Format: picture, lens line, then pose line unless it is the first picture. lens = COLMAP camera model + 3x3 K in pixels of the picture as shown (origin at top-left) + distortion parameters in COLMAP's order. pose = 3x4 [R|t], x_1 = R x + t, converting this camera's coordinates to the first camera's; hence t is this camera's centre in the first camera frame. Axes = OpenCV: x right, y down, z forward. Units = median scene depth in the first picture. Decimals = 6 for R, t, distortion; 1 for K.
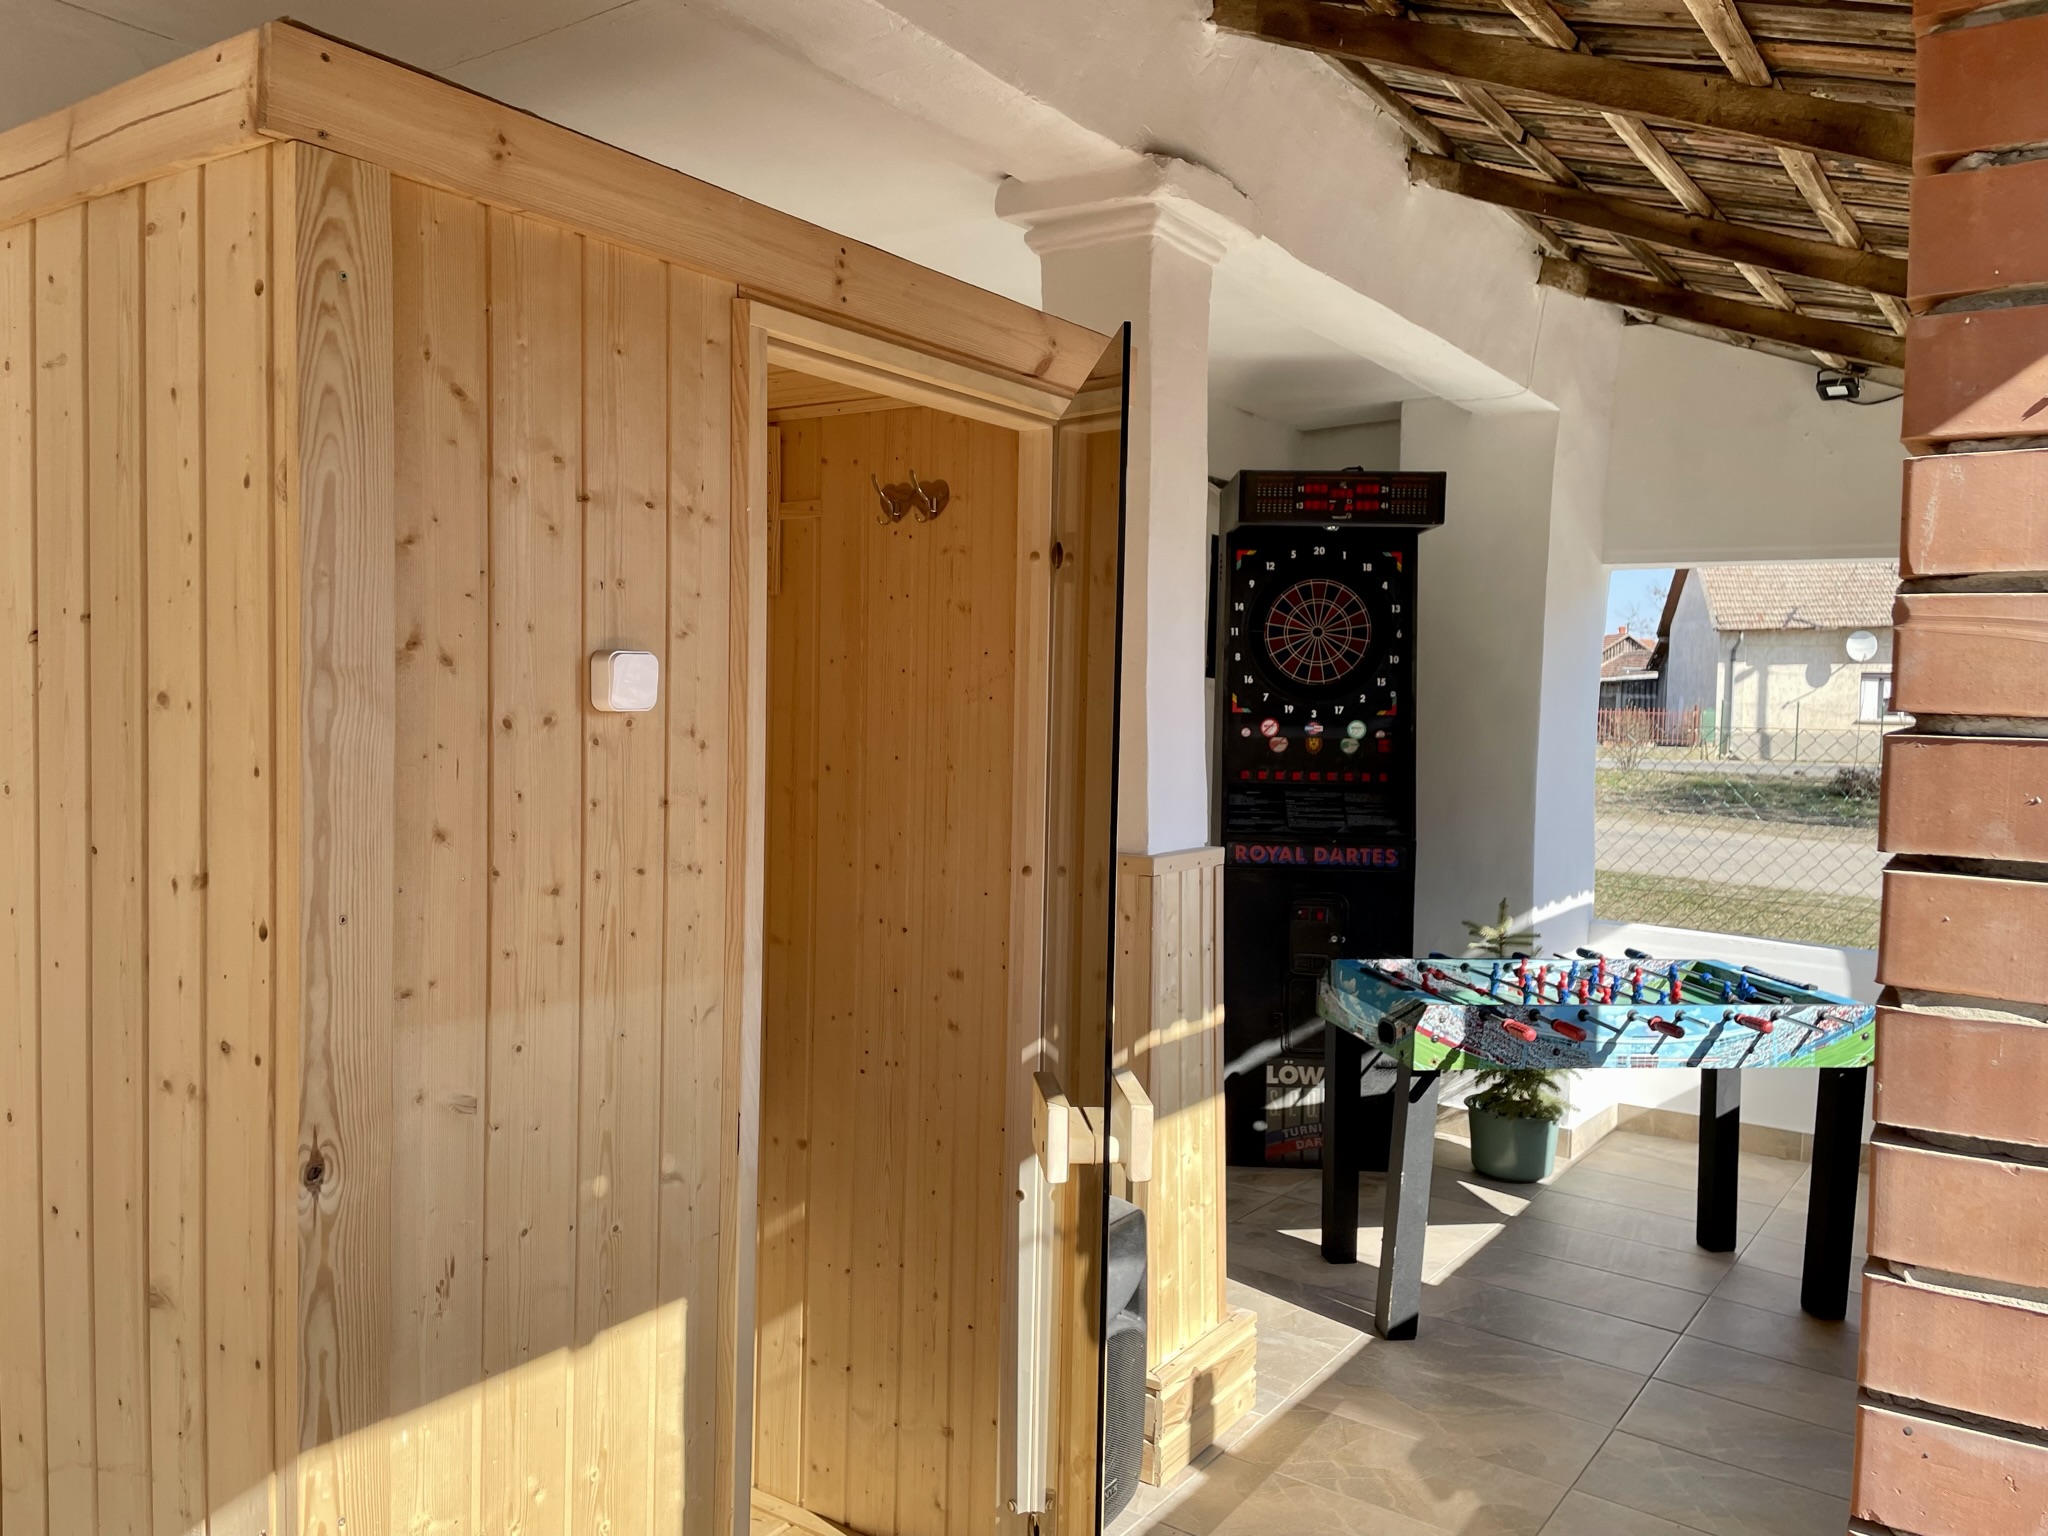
lens RADIAL K [[1541.1, 0, 1028.9], [0, 1541.1, 767.2], [0, 0, 1]] dist [0.026857, -0.001638]
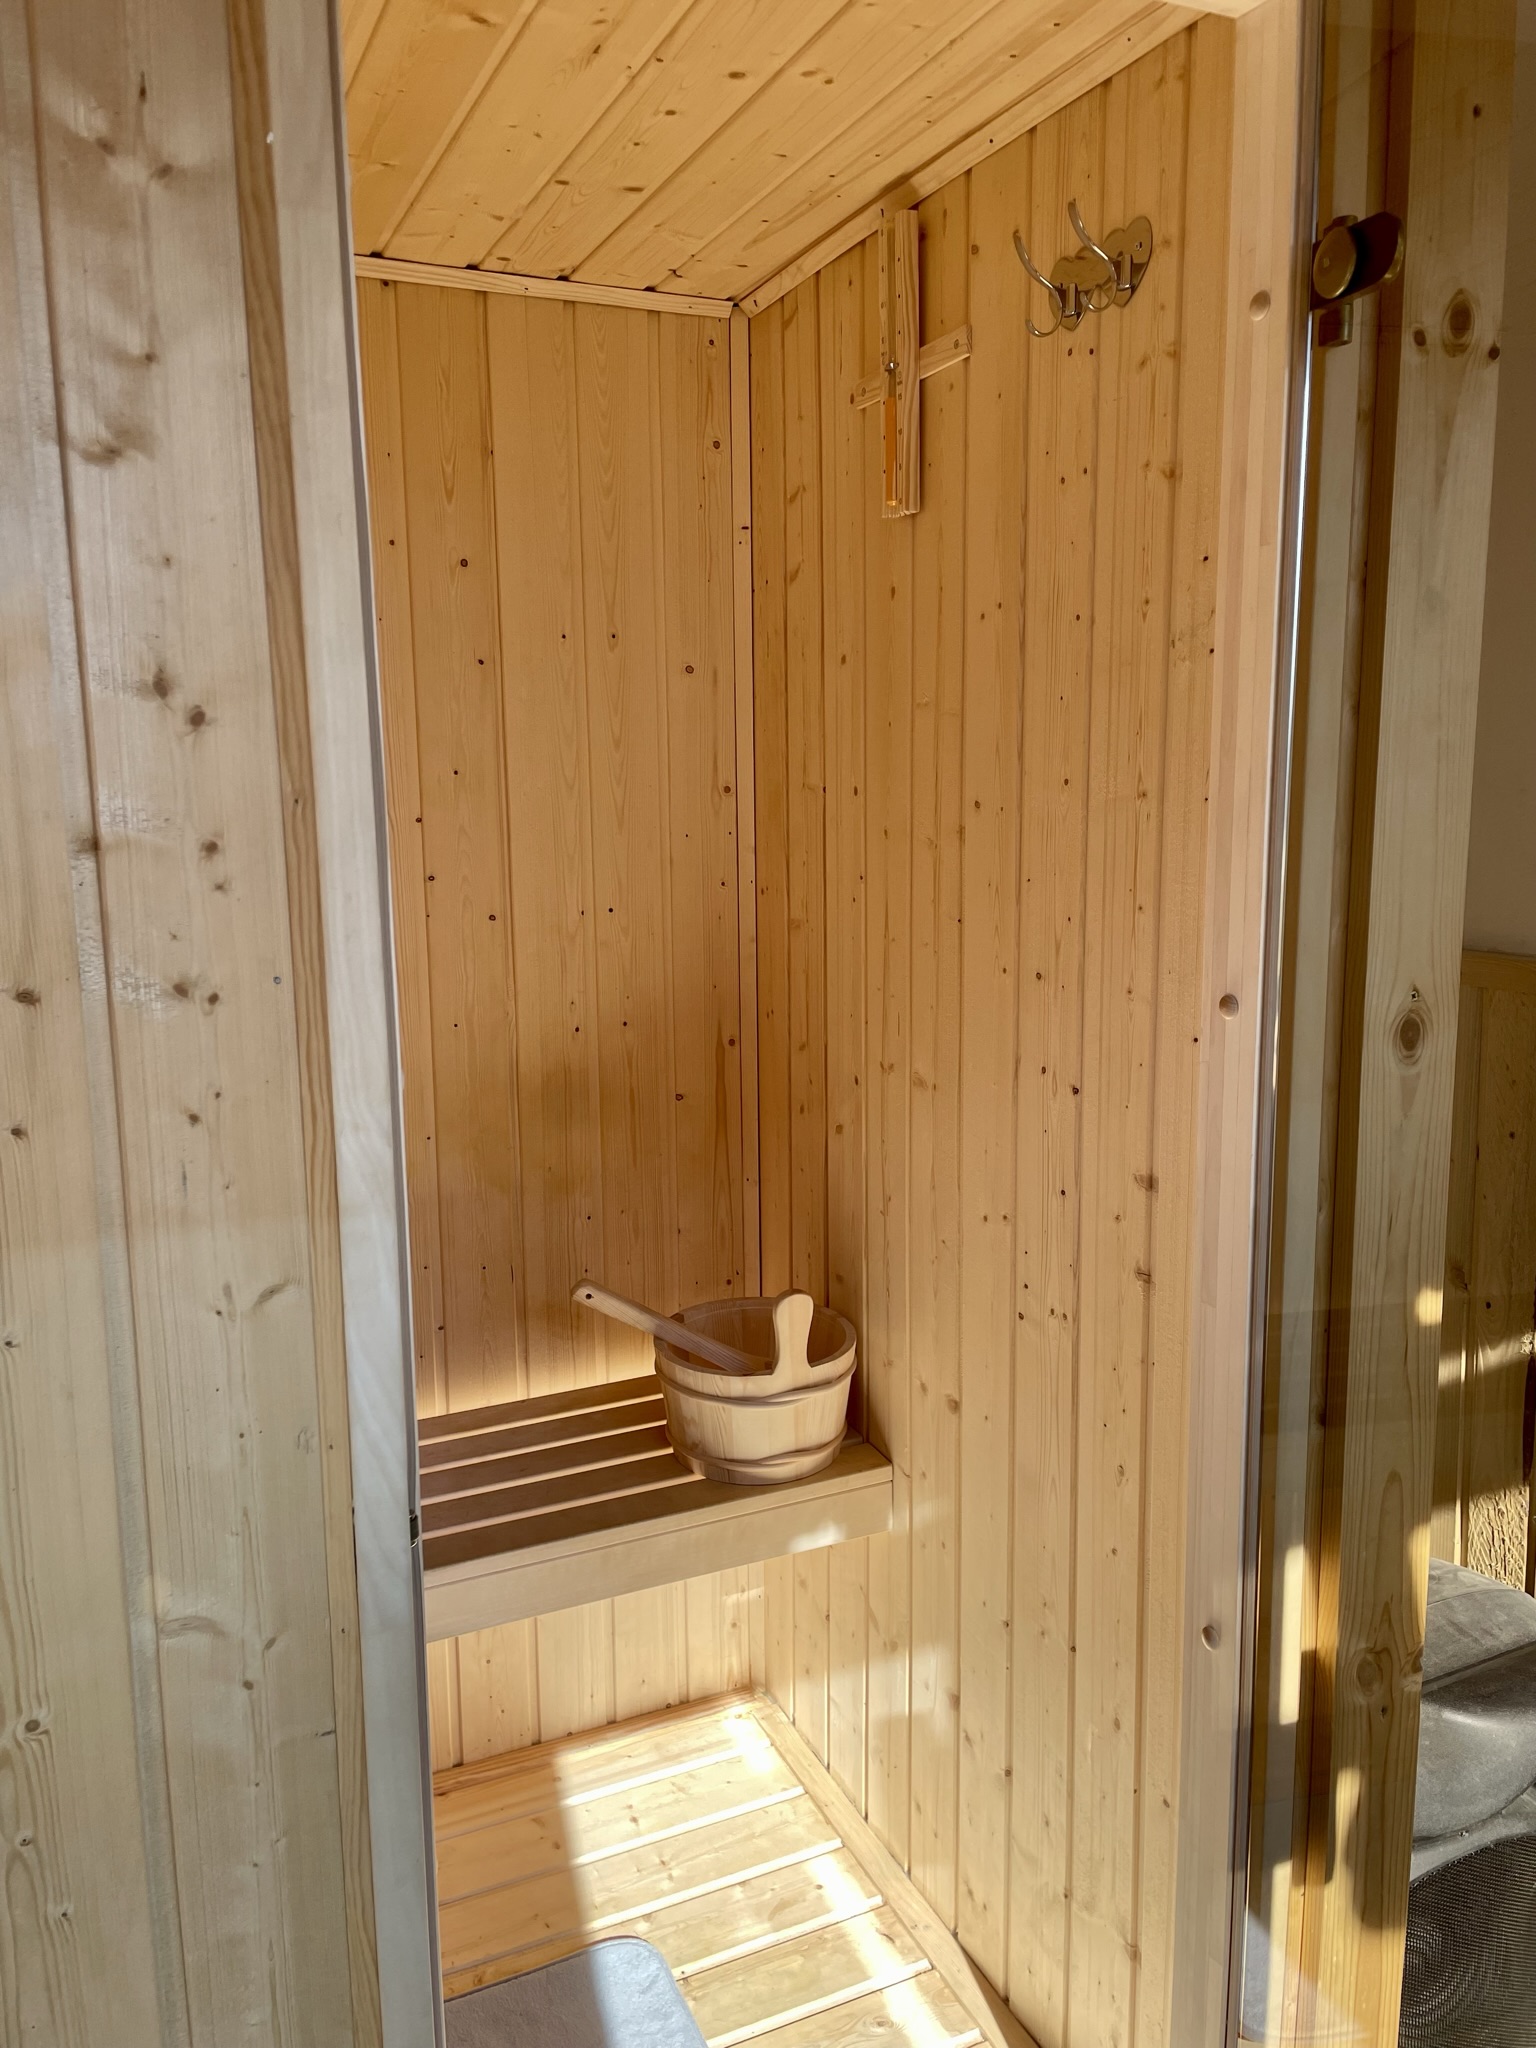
lens RADIAL K [[1541.1, 0, 760.2], [0, 1541.1, 1017.7], [0, 0, 1]] dist [0.026857, -0.001638]
pose [[0.858154, 0.055549, -0.510378, 0.120182], [0.004036, 0.993368, 0.114903, 0.016025], [0.513376, -0.100665, 0.852239, 0.522793]]
